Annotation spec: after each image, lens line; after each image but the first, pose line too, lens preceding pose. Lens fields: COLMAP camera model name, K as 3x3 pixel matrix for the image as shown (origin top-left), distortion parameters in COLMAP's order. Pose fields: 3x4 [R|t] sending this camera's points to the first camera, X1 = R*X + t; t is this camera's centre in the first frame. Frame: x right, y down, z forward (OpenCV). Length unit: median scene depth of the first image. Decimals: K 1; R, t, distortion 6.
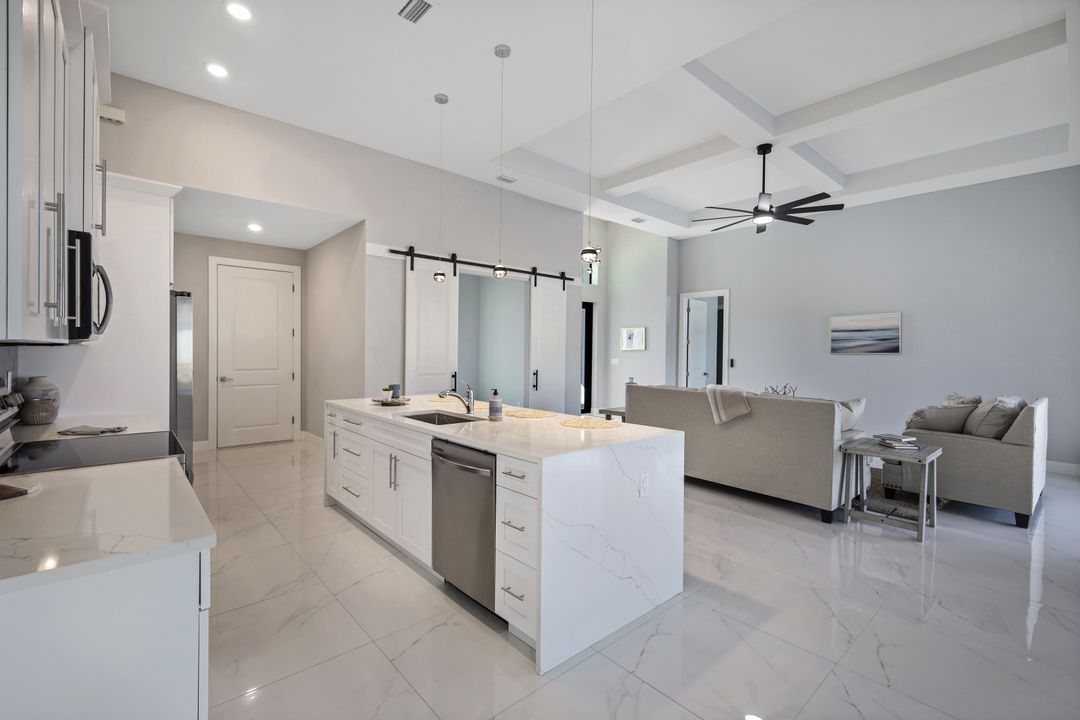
lens RADIAL K [[473.9, 0, 537.8], [0, 473.9, 351.7], [0, 0, 1]] dist [0.012069, -0.000312]
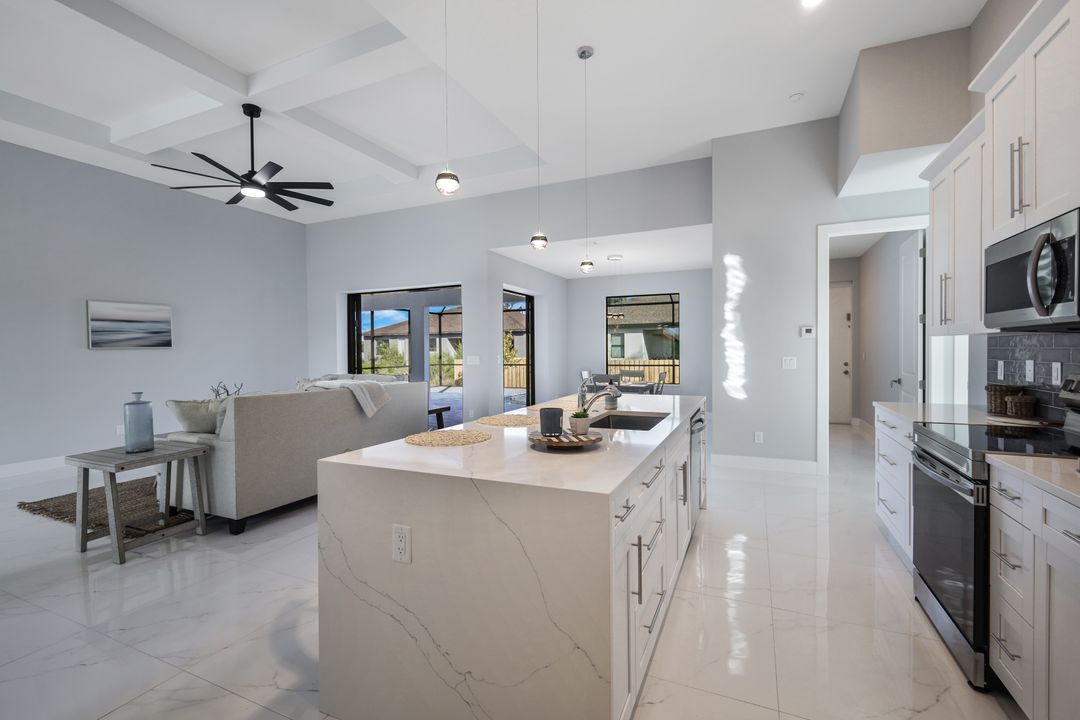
lens RADIAL K [[478.6, 0, 535.8], [0, 478.6, 352.2], [0, 0, 1]] dist [0.008881, -0.000240]
pose [[-0.409288, -0.012503, 0.912320, -0.438633], [0.005571, 0.999853, 0.016202, 0.001729], [-0.912388, 0.011714, -0.409158, 0.724312]]
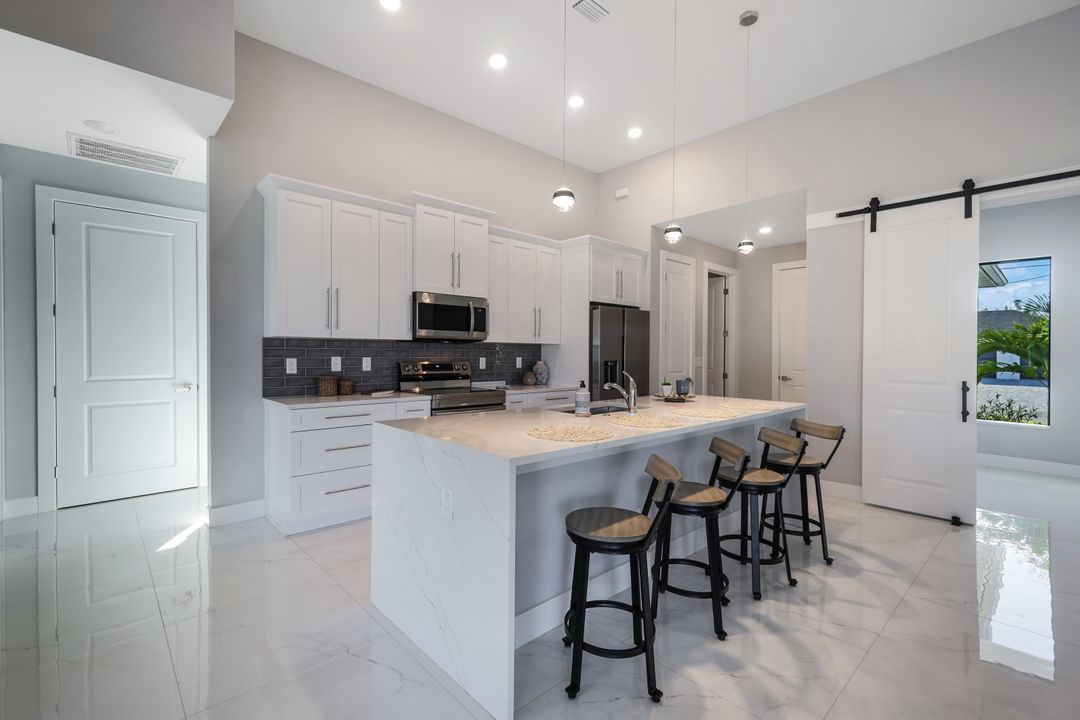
lens RADIAL K [[478.6, 0, 535.8], [0, 478.6, 352.2], [0, 0, 1]] dist [0.008881, -0.000240]
pose [[0.019005, -0.006743, -0.999797, 0.370589], [-0.008030, 0.999944, -0.006897, 0.013161], [0.999787, 0.008159, 0.018949, 0.413514]]
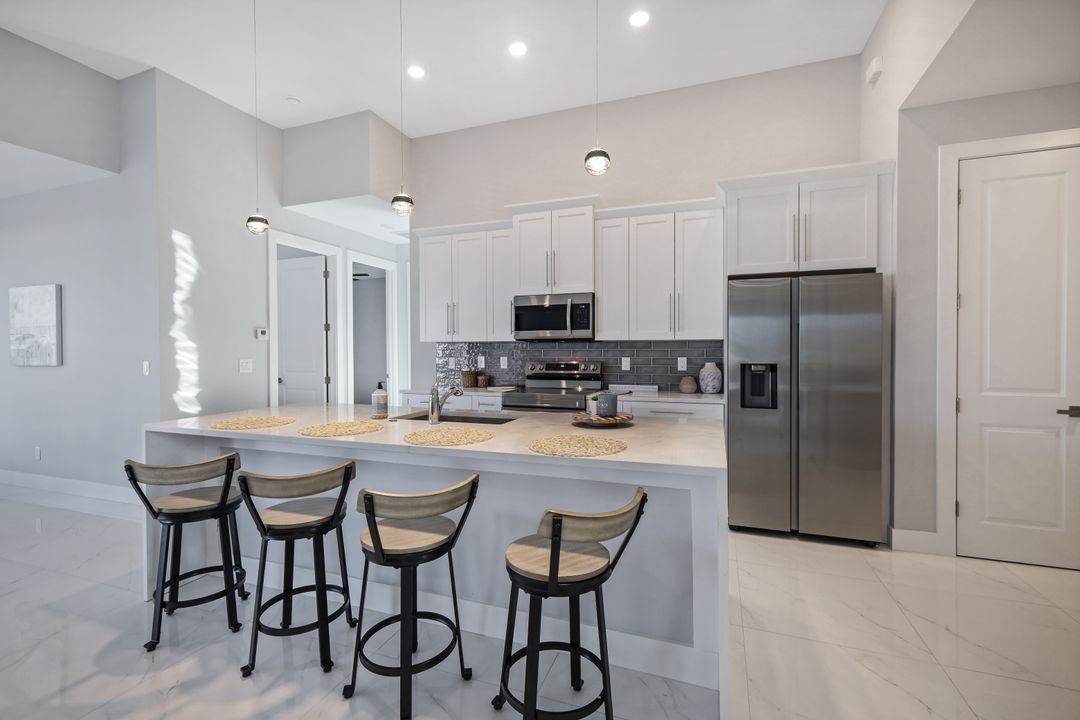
lens RADIAL K [[464.5, 0, 540.0], [0, 464.5, 360.0], [0, 0, 1]] dist [-0.006897, -0.000263]
pose [[-0.875808, 0.002804, -0.482651, 0.031979], [-0.004487, 0.999893, 0.013950, 0.011908], [0.482638, 0.014383, -0.875702, 0.859083]]
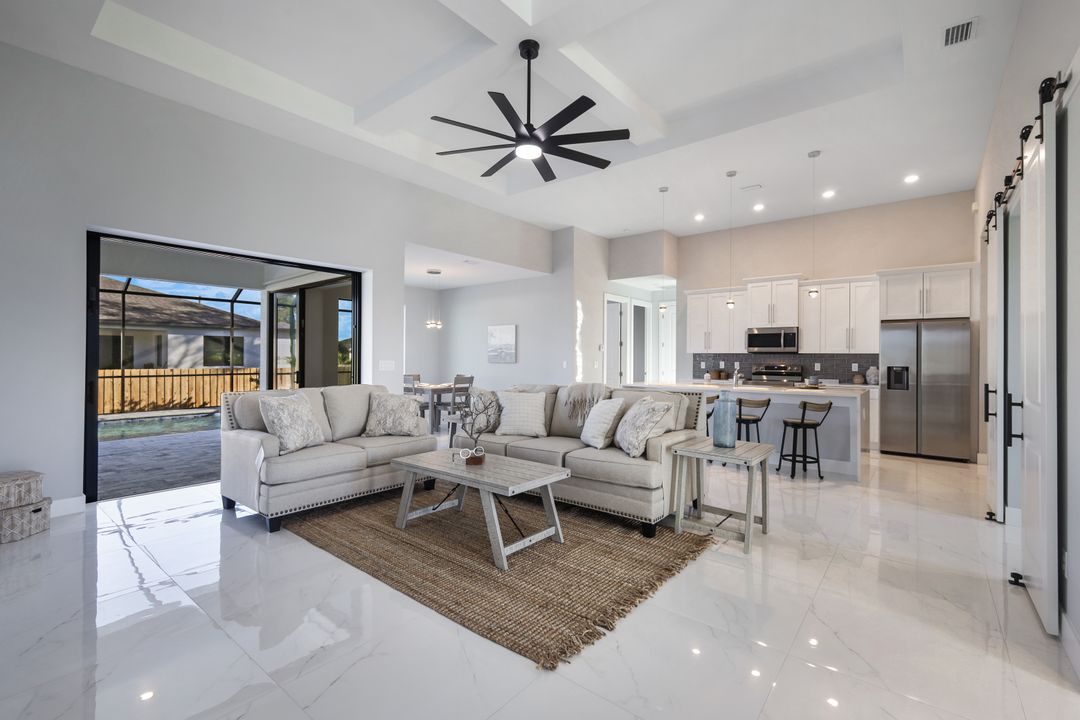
lens RADIAL K [[464.5, 0, 540.0], [0, 464.5, 360.0], [0, 0, 1]] dist [-0.006897, -0.000263]
pose [[-0.985279, -0.016554, -0.170150, 0.467701], [-0.017186, 0.999850, 0.002242, 0.018406], [0.170087, 0.005133, -0.985416, 1.340676]]
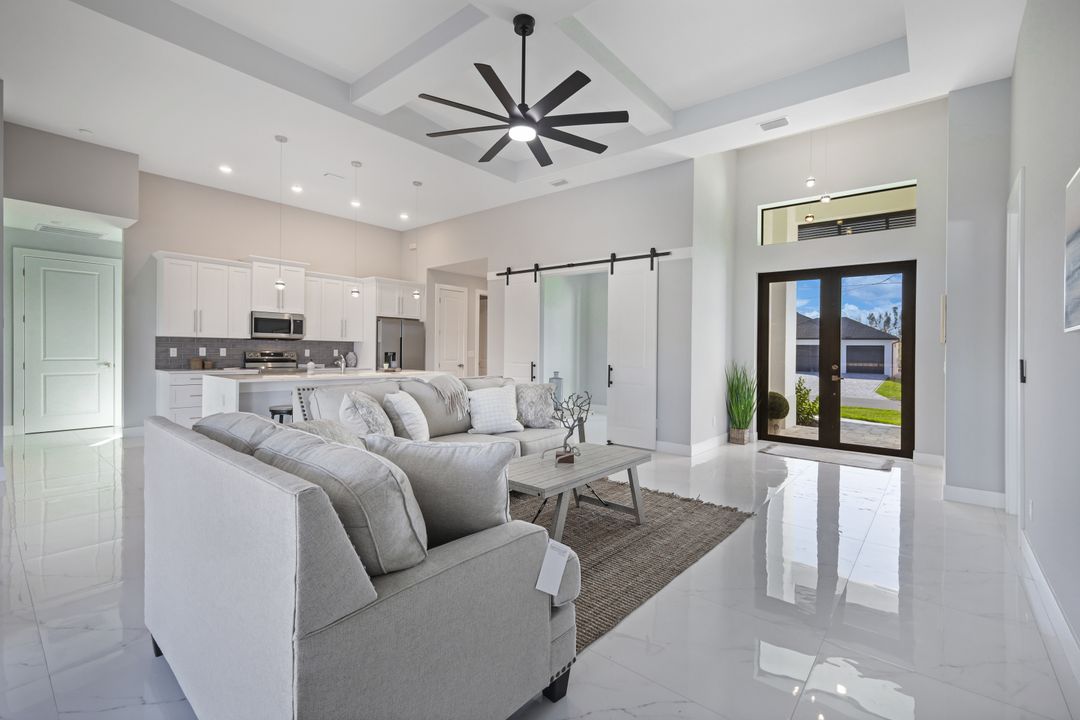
lens RADIAL K [[473.9, 0, 537.8], [0, 473.9, 351.7], [0, 0, 1]] dist [0.012069, -0.000312]
pose [[0.146005, -0.002369, -0.989281, 0.917140], [-0.015135, 0.999875, -0.004628, 0.019403], [0.989168, 0.015648, 0.145951, 0.755303]]
